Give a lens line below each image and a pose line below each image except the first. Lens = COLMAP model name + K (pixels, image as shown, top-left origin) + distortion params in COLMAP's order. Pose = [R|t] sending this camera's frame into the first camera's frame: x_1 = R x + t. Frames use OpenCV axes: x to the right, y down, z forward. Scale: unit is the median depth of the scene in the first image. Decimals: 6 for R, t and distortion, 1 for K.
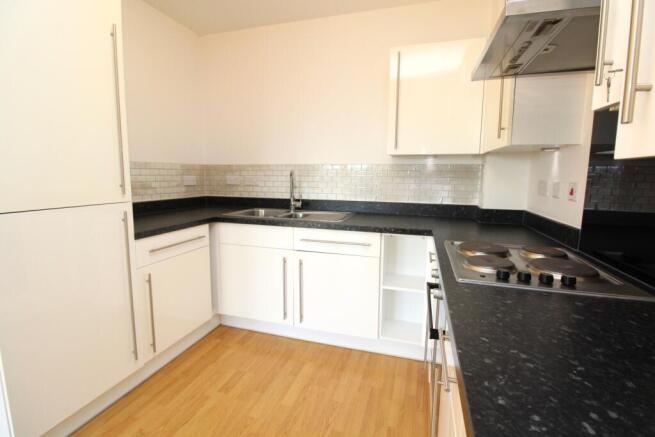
lens RADIAL K [[308.1, 0, 328.1], [0, 308.1, 214.1], [0, 0, 1]] dist [0.002619, -0.000111]
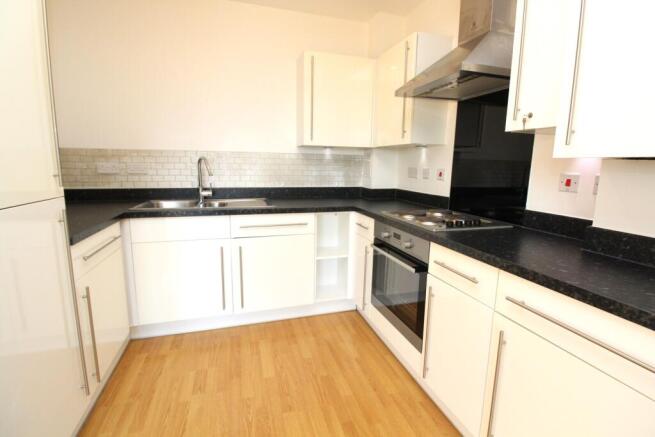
lens RADIAL K [[308.1, 0, 328.1], [0, 308.1, 214.1], [0, 0, 1]] dist [0.002619, -0.000111]
pose [[0.825674, -0.087635, 0.557299, -0.364077], [0.064620, 0.996051, 0.060890, -0.001446], [-0.560434, -0.014262, 0.828076, -0.000729]]
